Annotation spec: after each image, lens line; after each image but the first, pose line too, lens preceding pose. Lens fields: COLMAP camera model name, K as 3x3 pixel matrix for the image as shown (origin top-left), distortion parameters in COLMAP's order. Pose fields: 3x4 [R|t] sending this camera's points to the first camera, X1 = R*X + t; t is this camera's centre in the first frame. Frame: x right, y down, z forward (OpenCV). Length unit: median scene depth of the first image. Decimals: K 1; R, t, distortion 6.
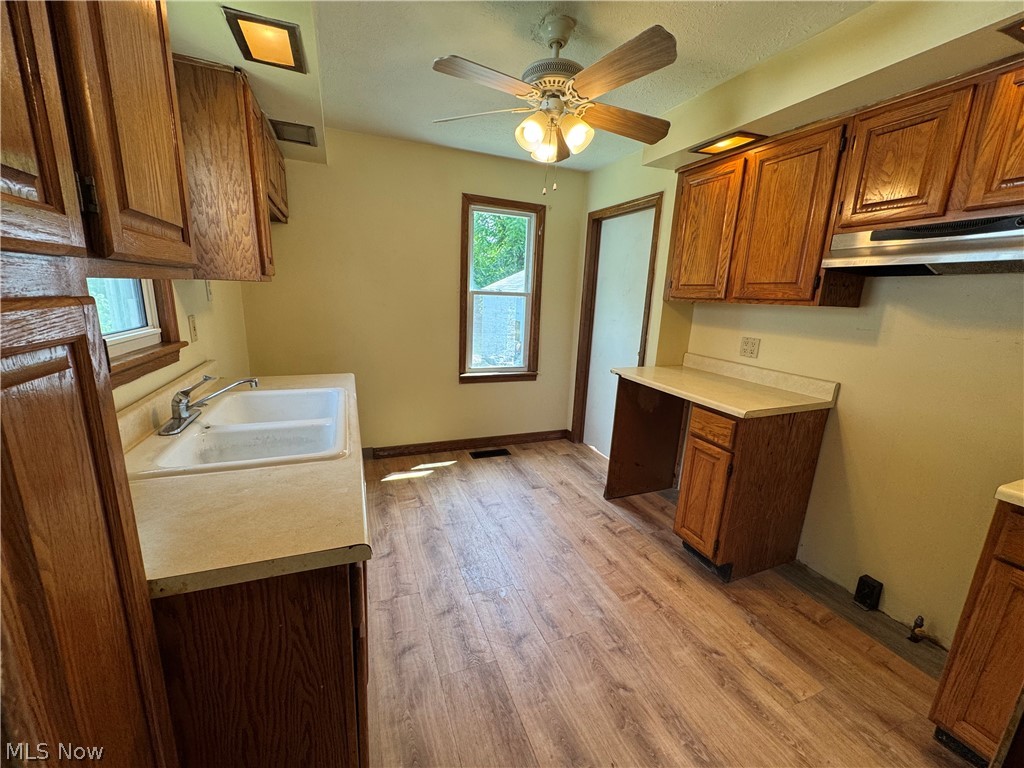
lens RADIAL K [[409.1, 0, 512.1], [0, 409.1, 382.1], [0, 0, 1]] dist [-0.003416, 0.000421]
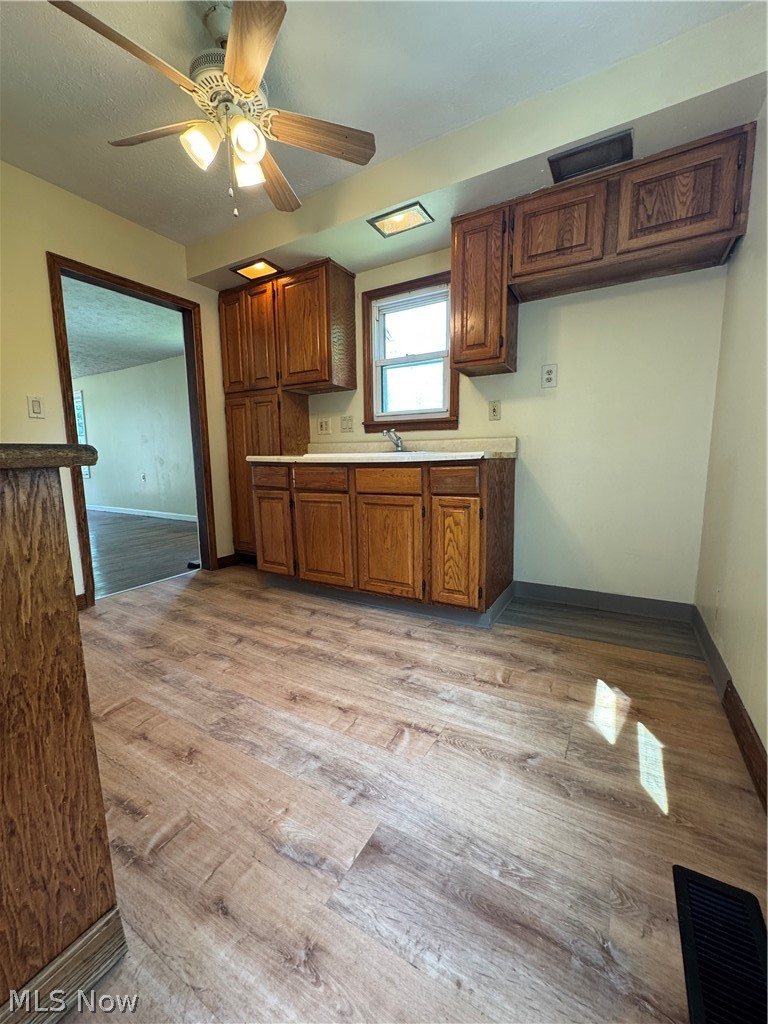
lens RADIAL K [[409.1, 0, 381.8], [0, 409.1, 506.9], [0, 0, 1]] dist [-0.003416, 0.000421]
pose [[-0.794290, 0.044749, -0.605889, 0.374223], [-0.150340, 0.951789, 0.267385, -0.131670], [0.588644, 0.303470, -0.749269, 1.891741]]
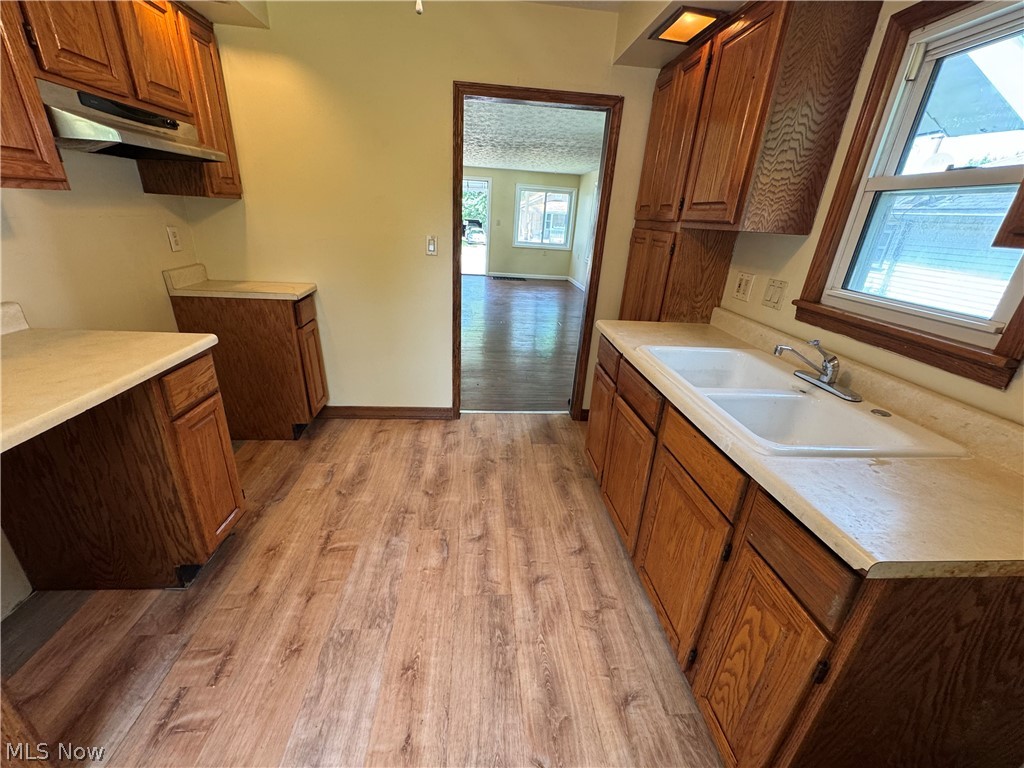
lens RADIAL K [[409.1, 0, 511.9], [0, 409.1, 381.8], [0, 0, 1]] dist [-0.003416, 0.000421]
pose [[-0.950637, -0.201509, 0.235974, -0.227316], [-0.033189, 0.822123, 0.568342, -0.343663], [-0.308526, 0.532455, -0.788228, 1.511131]]
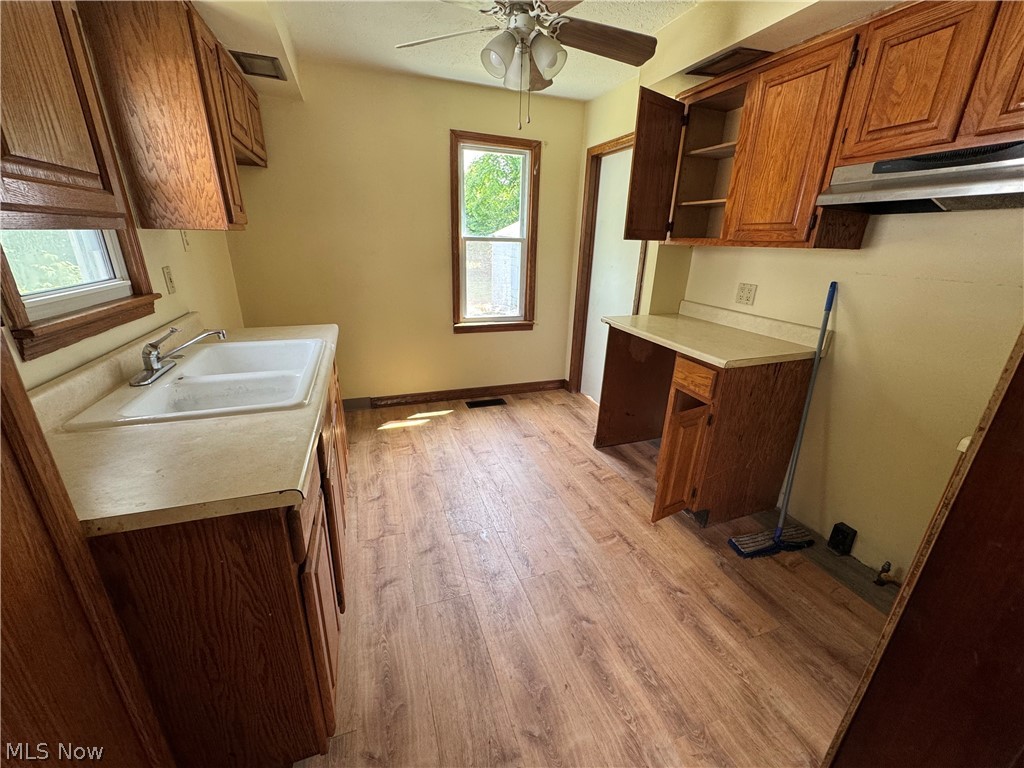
lens RADIAL K [[409.1, 0, 512.5], [0, 409.1, 382.6], [0, 0, 1]] dist [-0.003416, 0.000421]
pose [[0.999178, -0.000824, -0.040519, 0.100904], [0.005798, 0.992417, 0.122784, -0.000077], [0.040110, -0.122918, 0.991606, 0.008321]]
